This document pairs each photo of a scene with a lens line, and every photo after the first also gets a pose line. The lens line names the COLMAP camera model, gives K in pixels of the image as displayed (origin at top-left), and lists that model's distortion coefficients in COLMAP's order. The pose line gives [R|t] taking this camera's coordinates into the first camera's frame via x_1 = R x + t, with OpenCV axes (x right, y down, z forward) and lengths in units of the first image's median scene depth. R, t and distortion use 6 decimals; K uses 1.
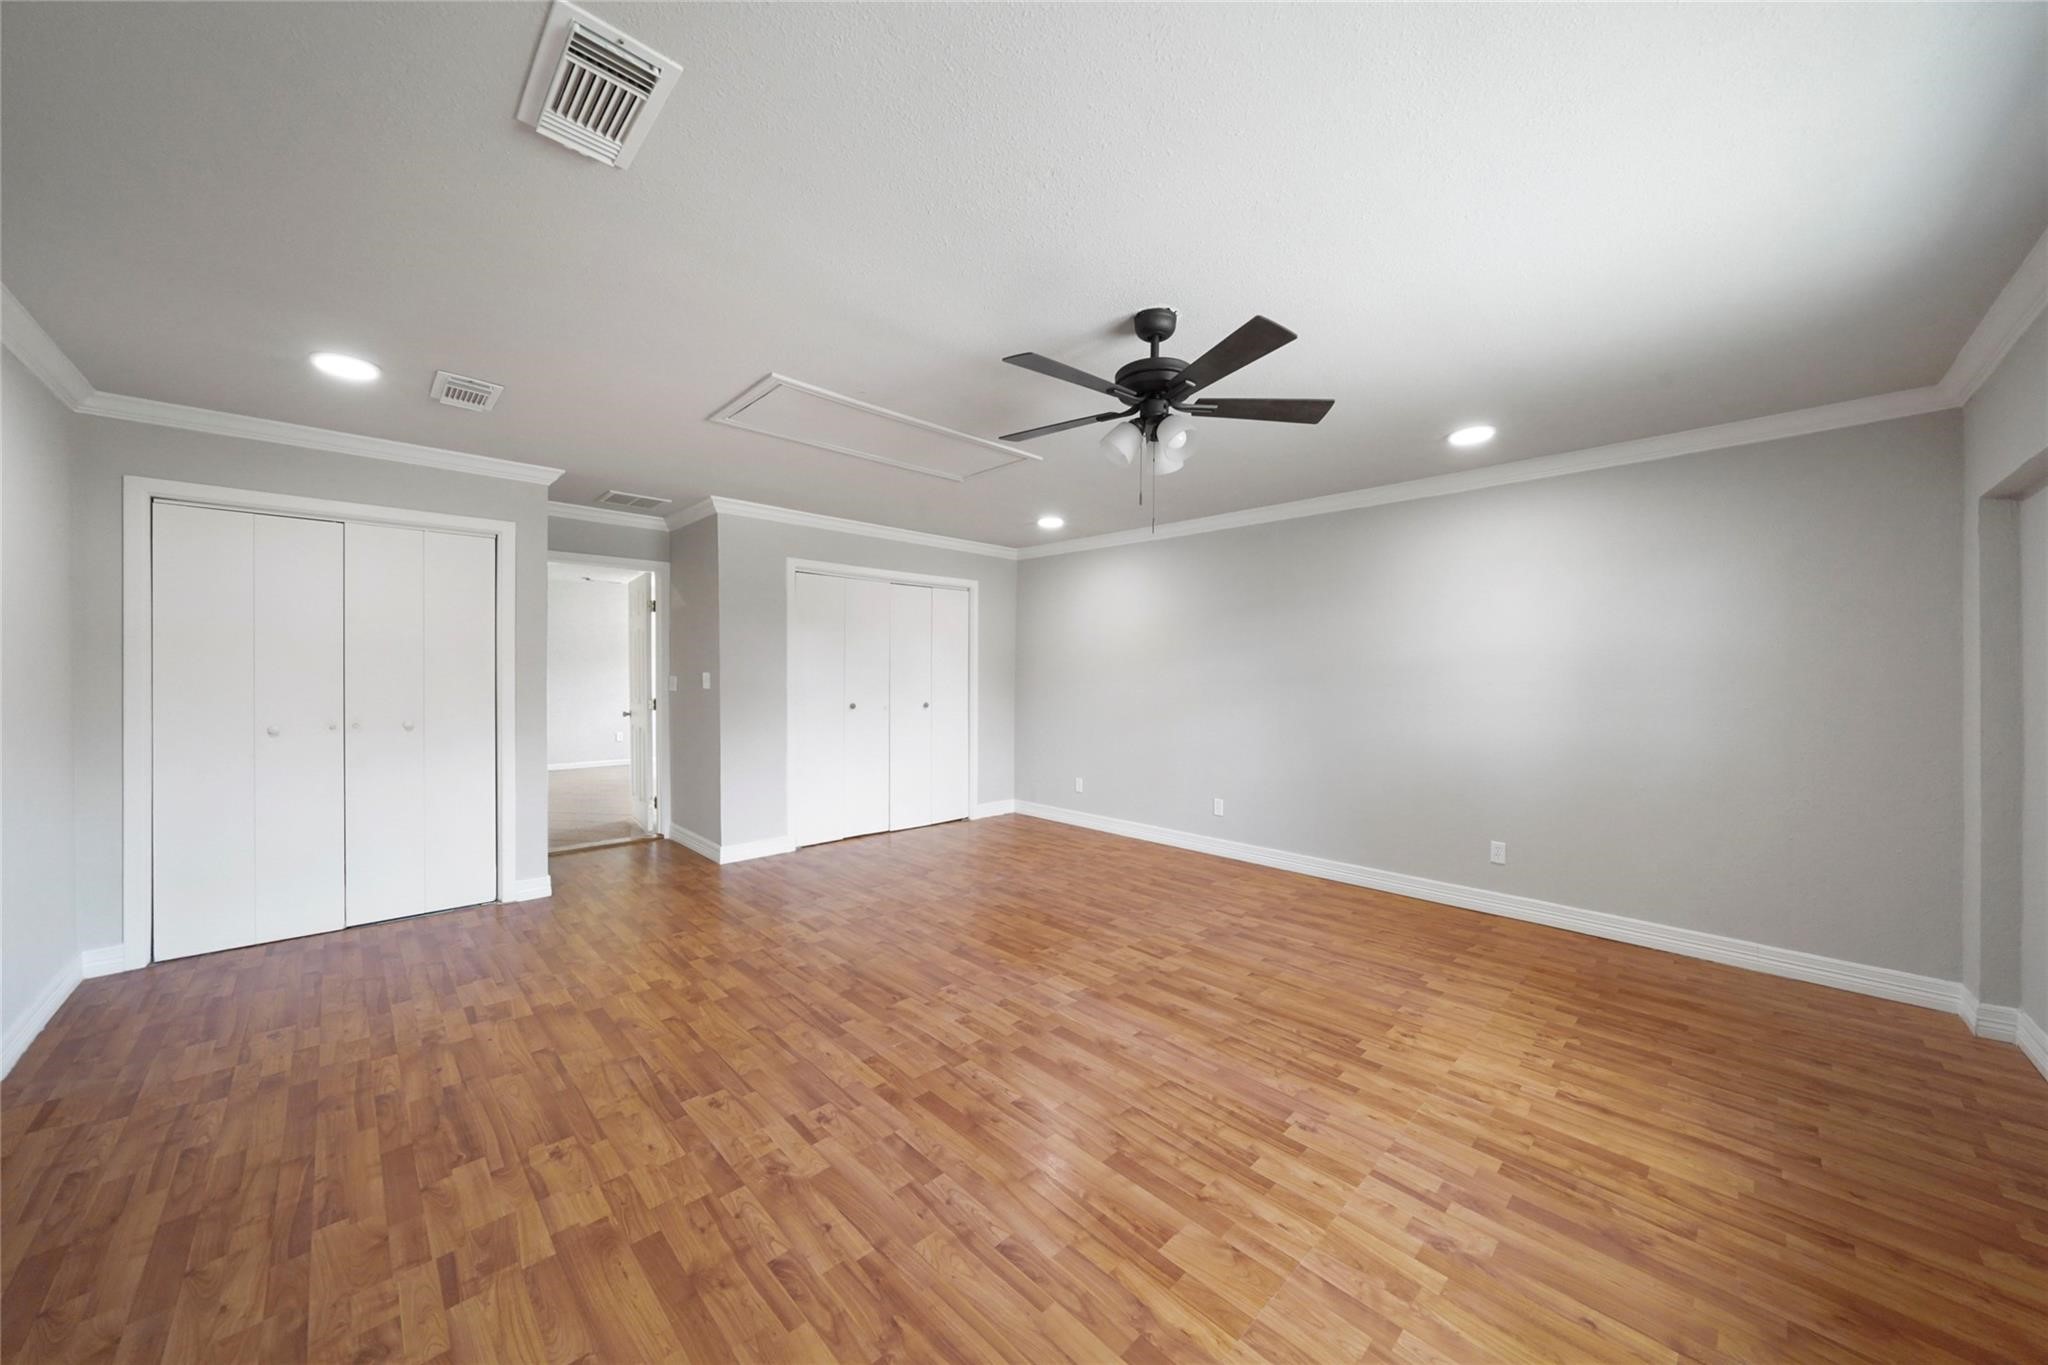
lens RADIAL K [[724.4, 0, 1027.9], [0, 724.4, 674.1], [0, 0, 1]] dist [-0.002130, -0.000085]
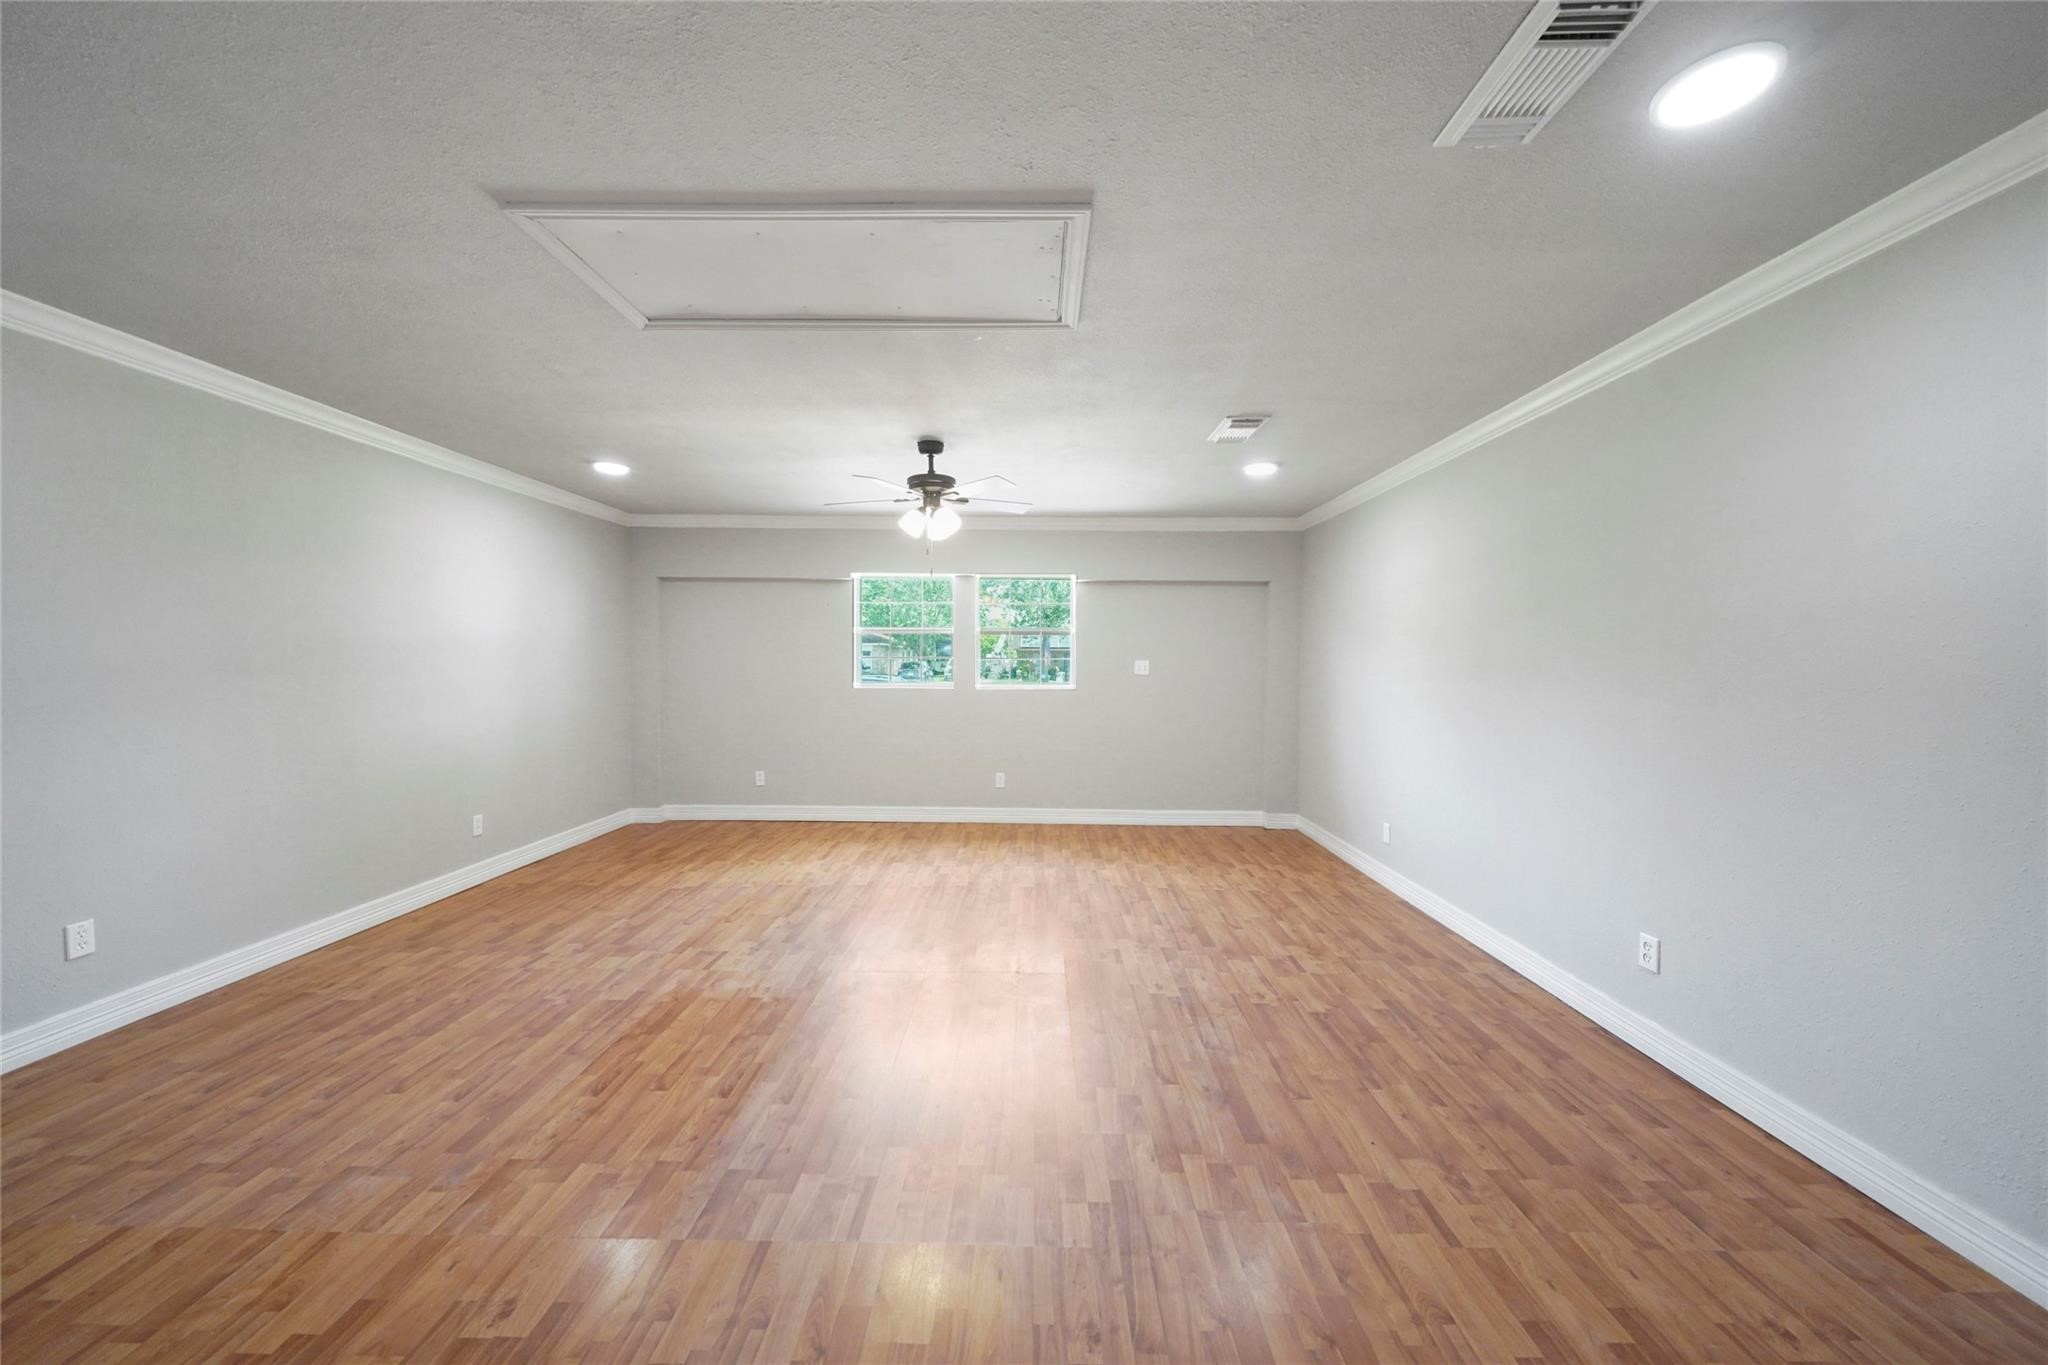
lens RADIAL K [[724.4, 0, 1027.9], [0, 724.4, 674.1], [0, 0, 1]] dist [-0.002130, -0.000085]
pose [[-0.716887, -0.024351, 0.696764, -0.860422], [-0.012333, 0.999676, 0.022249, -0.012486], [-0.697080, 0.007357, -0.716955, 1.549259]]
